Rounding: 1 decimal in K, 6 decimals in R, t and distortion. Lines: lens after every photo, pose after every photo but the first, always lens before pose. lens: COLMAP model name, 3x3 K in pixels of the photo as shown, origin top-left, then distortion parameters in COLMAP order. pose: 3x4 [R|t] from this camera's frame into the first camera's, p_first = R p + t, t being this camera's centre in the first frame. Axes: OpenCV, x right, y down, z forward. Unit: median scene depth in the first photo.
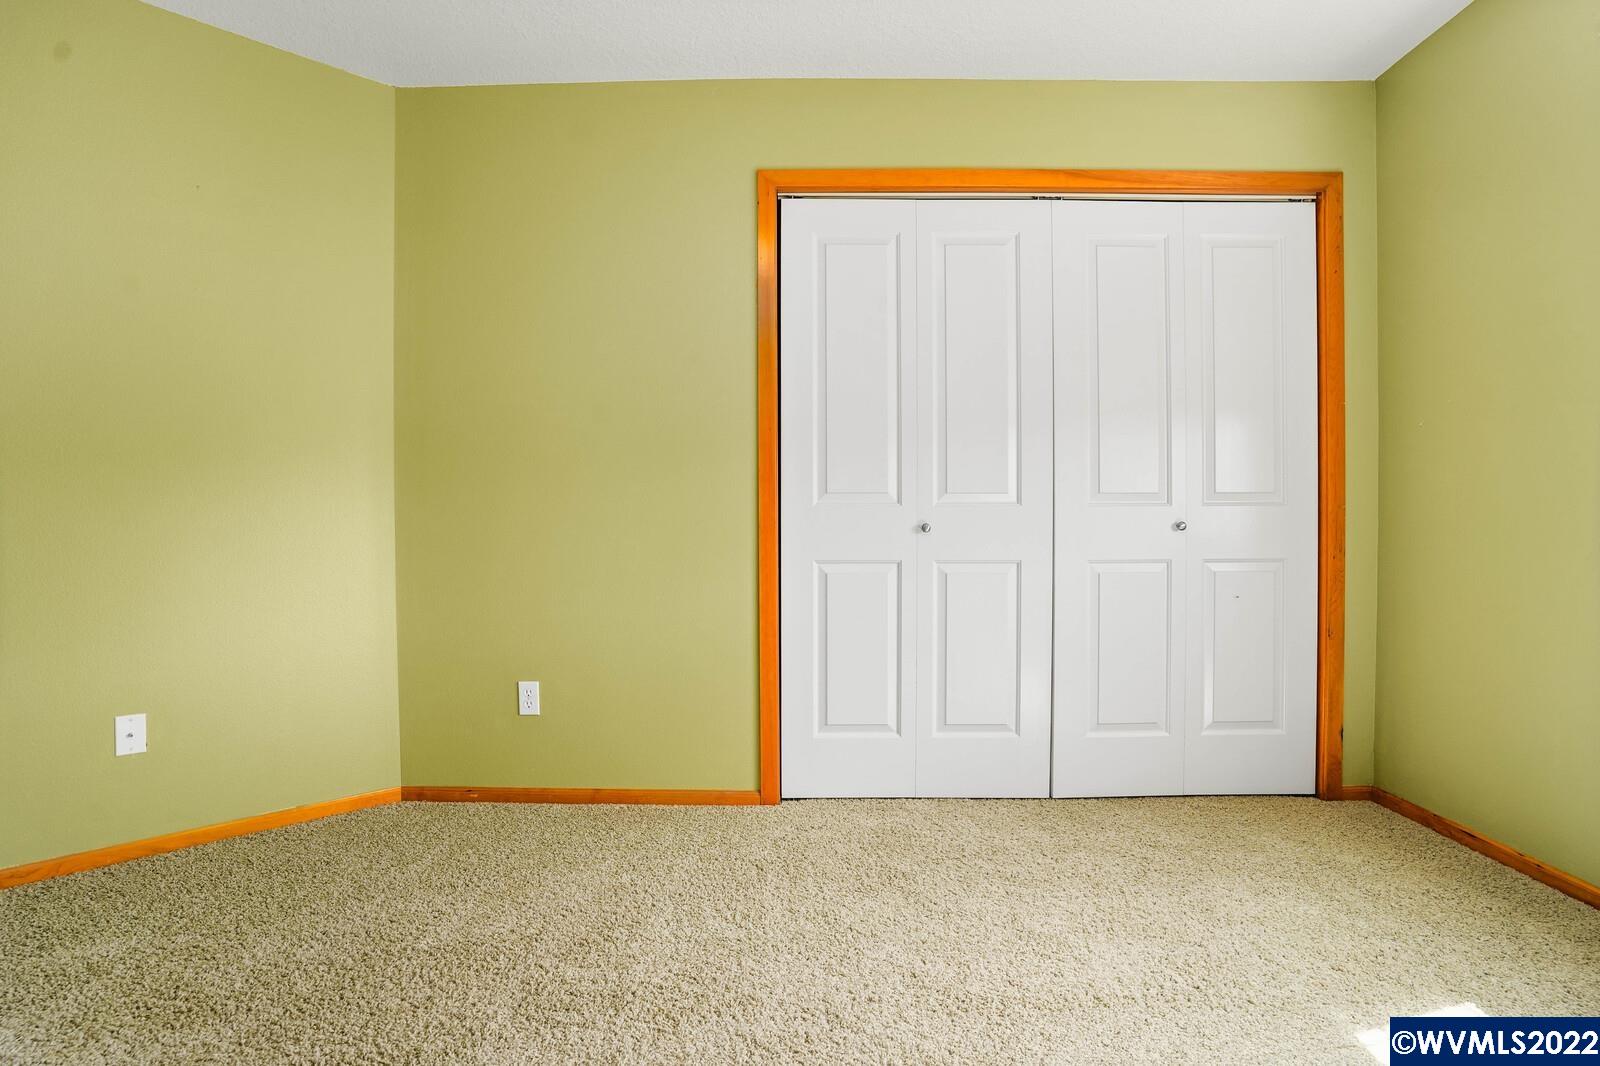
lens RADIAL K [[795.6, 0, 792.7], [0, 795.6, 540.5], [0, 0, 1]] dist [-0.088522, 0.038095]
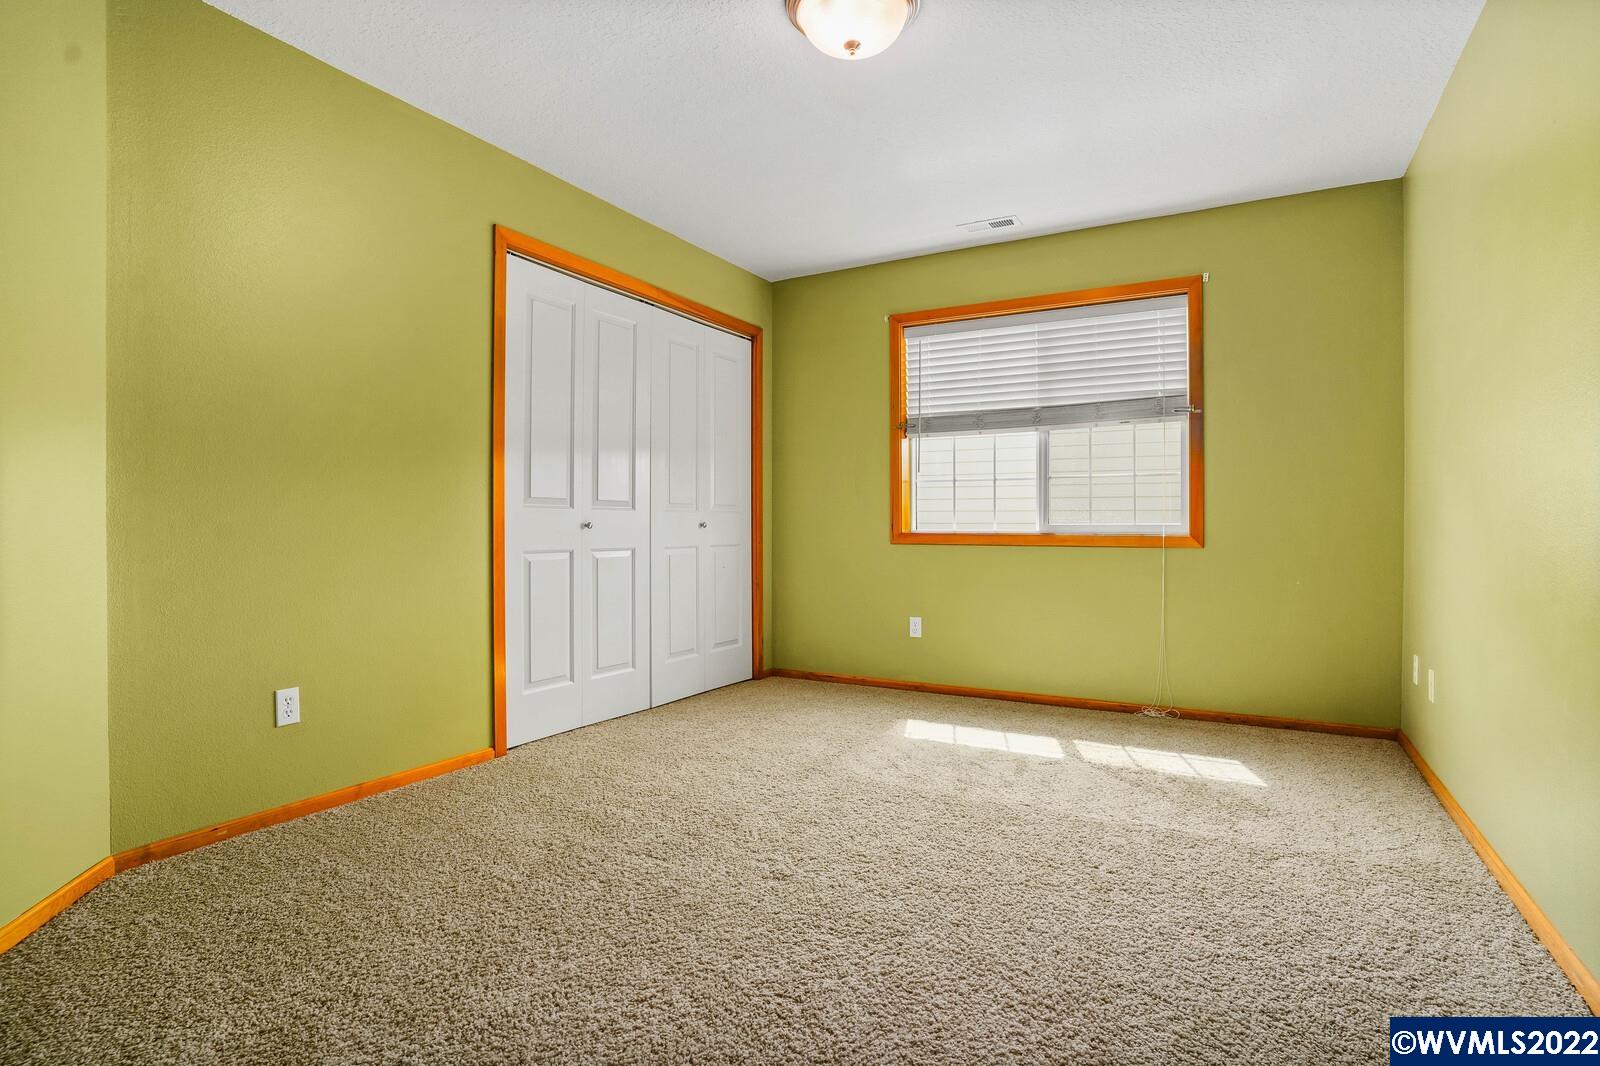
lens RADIAL K [[795.6, 0, 792.7], [0, 795.6, 540.5], [0, 0, 1]] dist [-0.088522, 0.038095]
pose [[0.483371, -0.010729, 0.875350, -0.852199], [0.007748, 0.999938, 0.007977, 0.001413], [-0.875381, 0.002926, 0.483424, 0.035804]]
